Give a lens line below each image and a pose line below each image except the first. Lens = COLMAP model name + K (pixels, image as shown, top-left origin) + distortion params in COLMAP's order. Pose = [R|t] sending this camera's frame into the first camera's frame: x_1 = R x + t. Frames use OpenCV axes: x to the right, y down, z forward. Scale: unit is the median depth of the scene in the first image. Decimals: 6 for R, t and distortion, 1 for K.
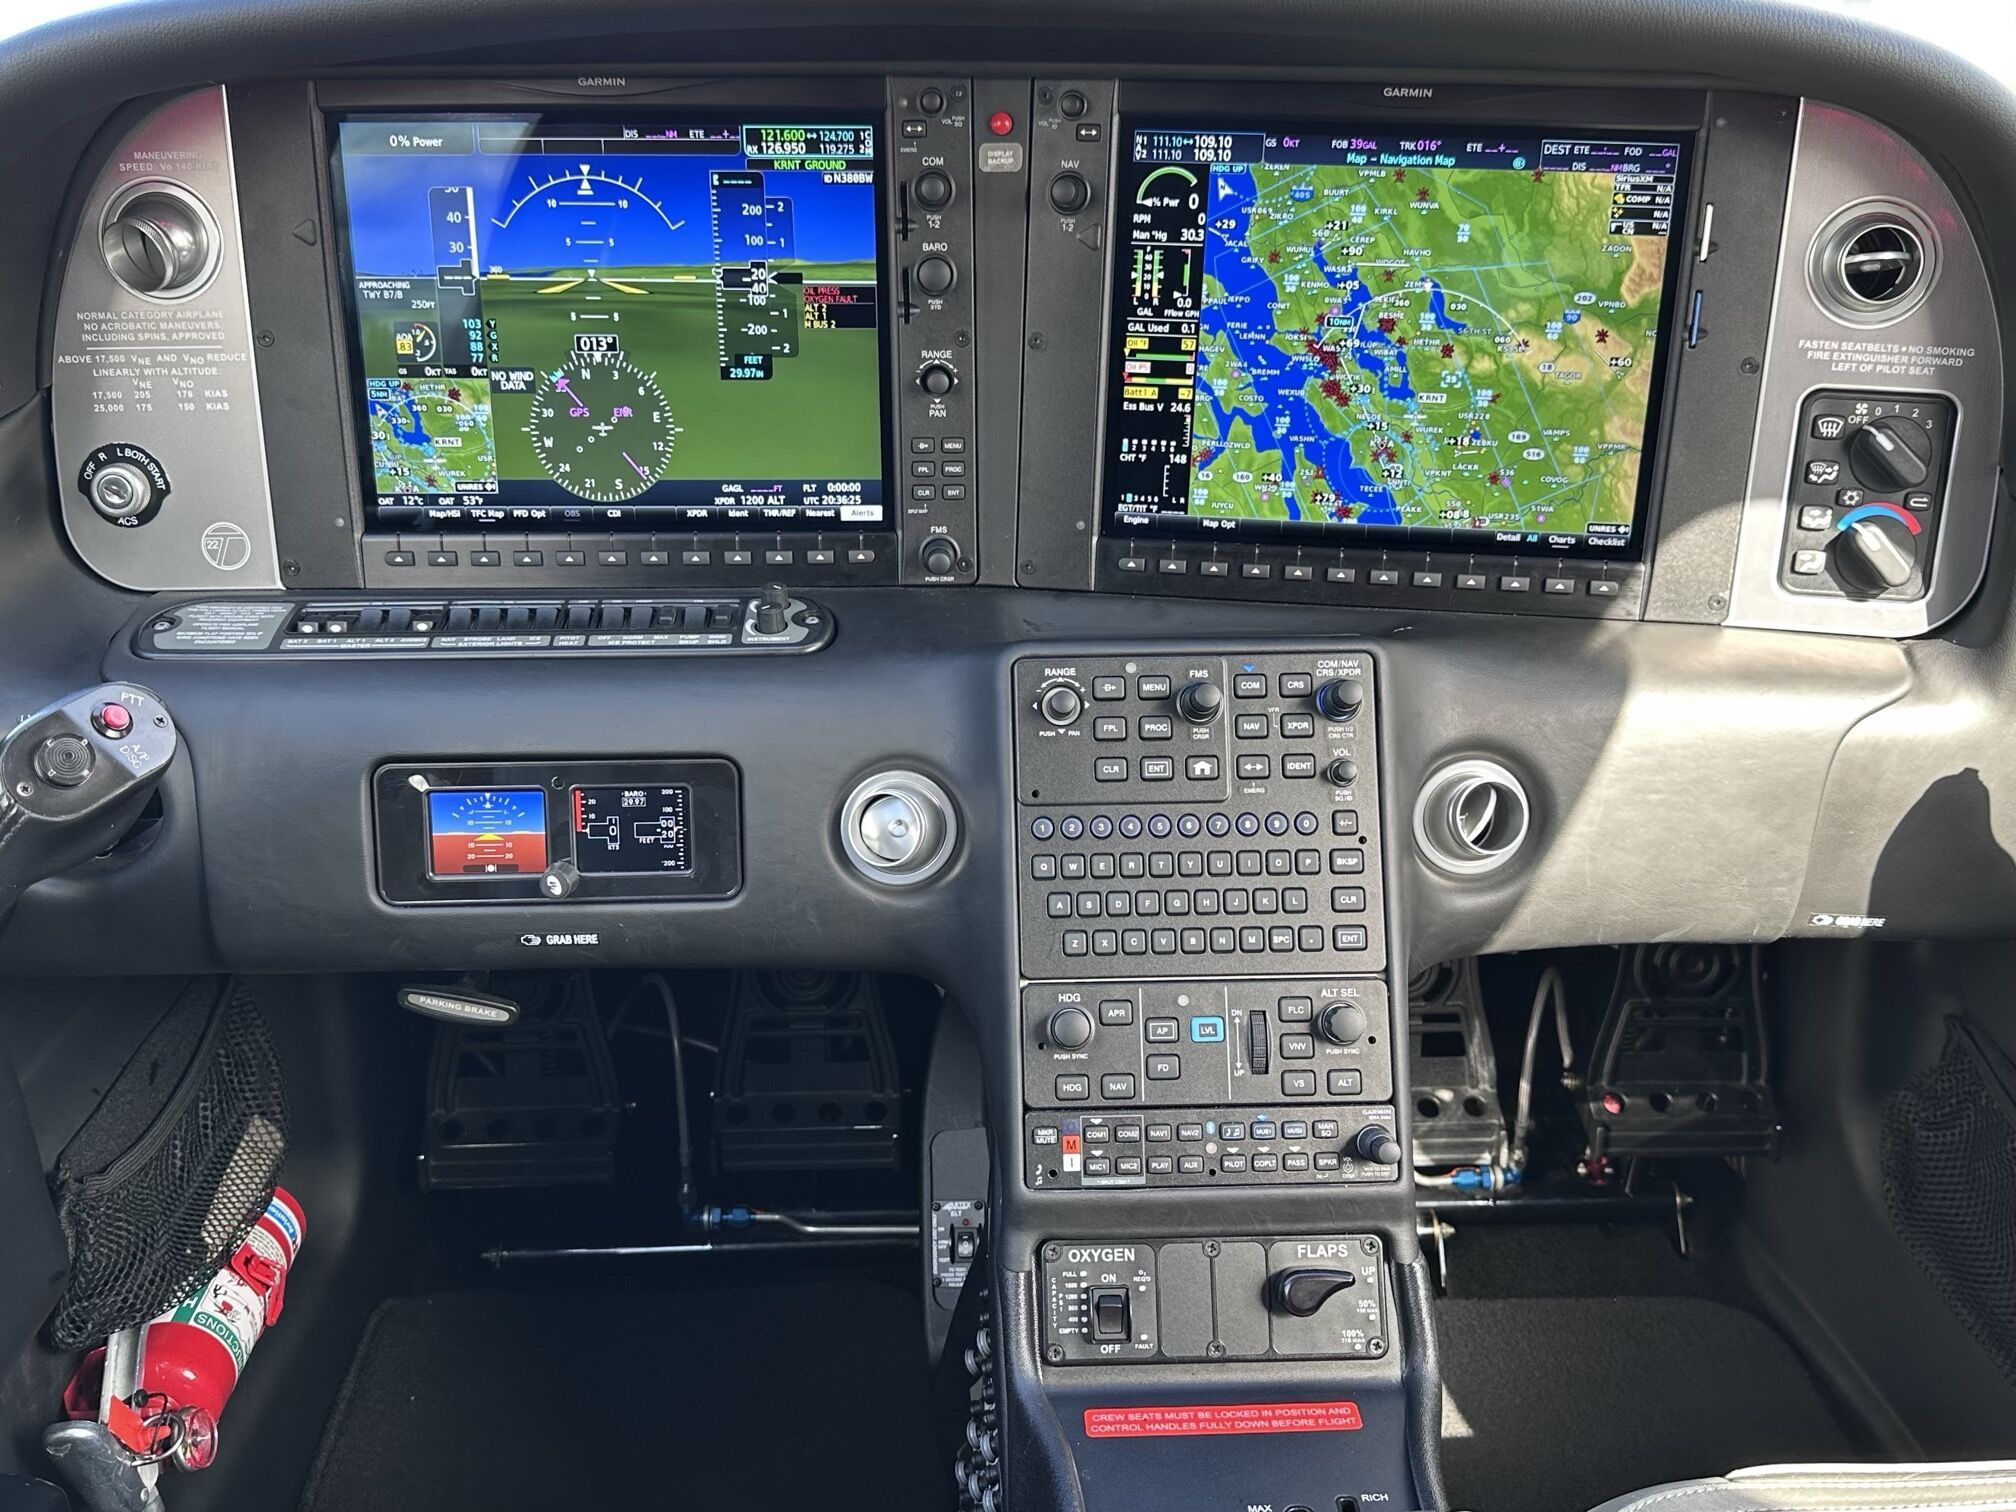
lens RADIAL K [[1783.7, 0, 1018.7], [0, 1783.7, 776.8], [0, 0, 1]] dist [0.133063, -0.217683]
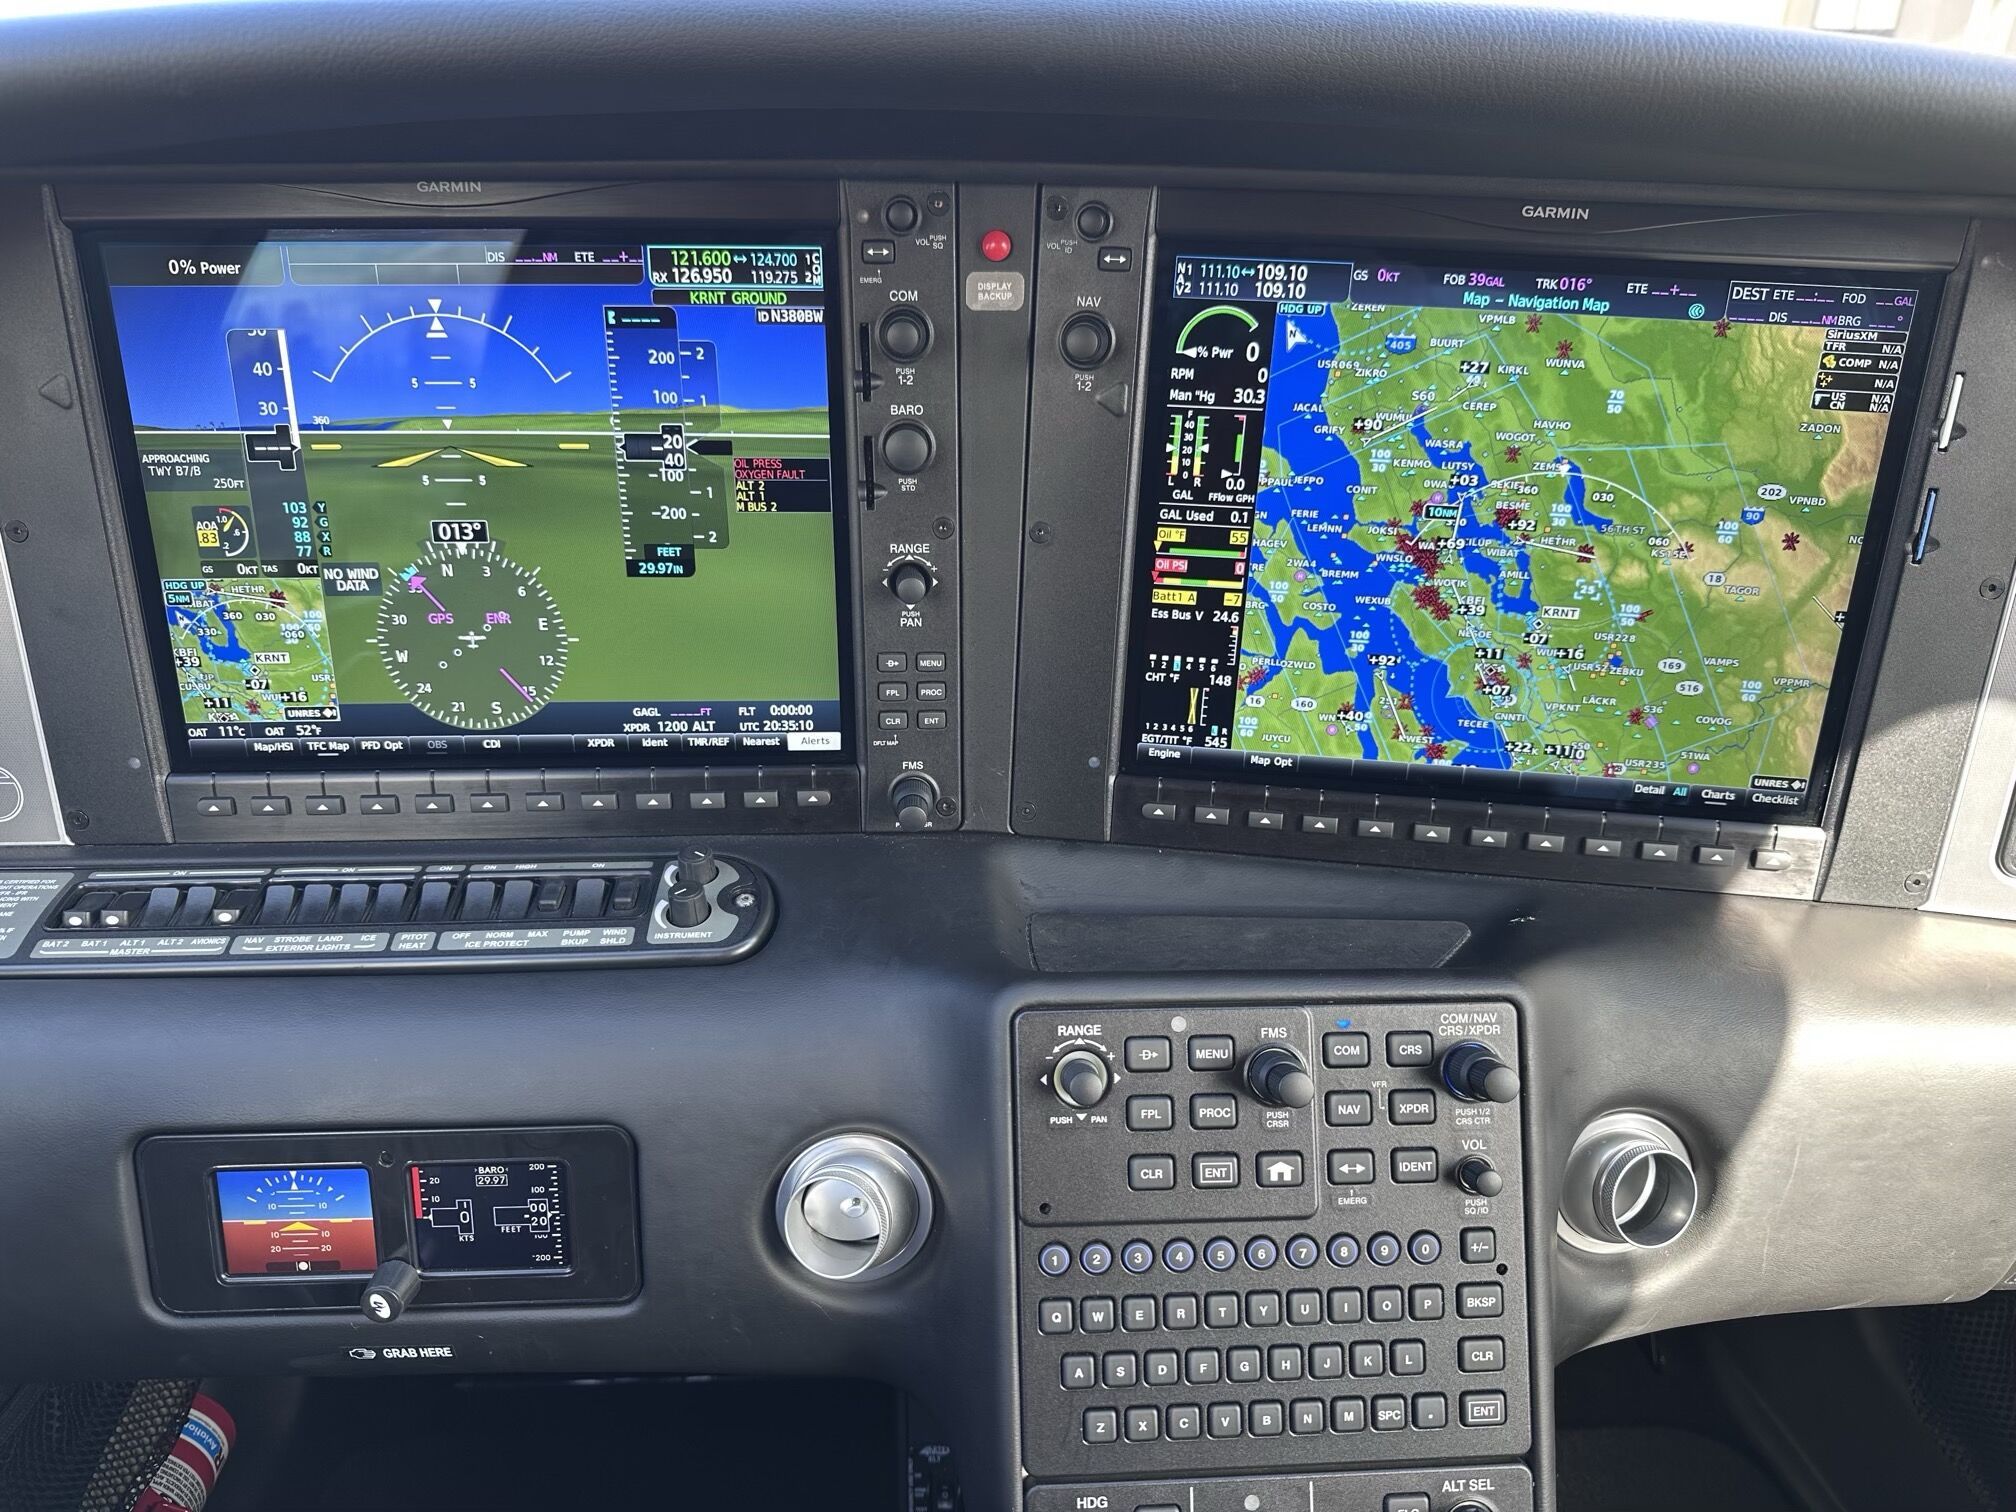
lens RADIAL K [[1380.5, 0, 1007.0], [0, 1380.5, 768.2], [0, 0, 1]] dist [0.038676, -0.054266]
pose [[0.999852, 0.002753, 0.016964, -0.014311], [-0.003732, 0.998310, 0.057995, -0.180314], [-0.016775, -0.058050, 0.998173, 0.420190]]
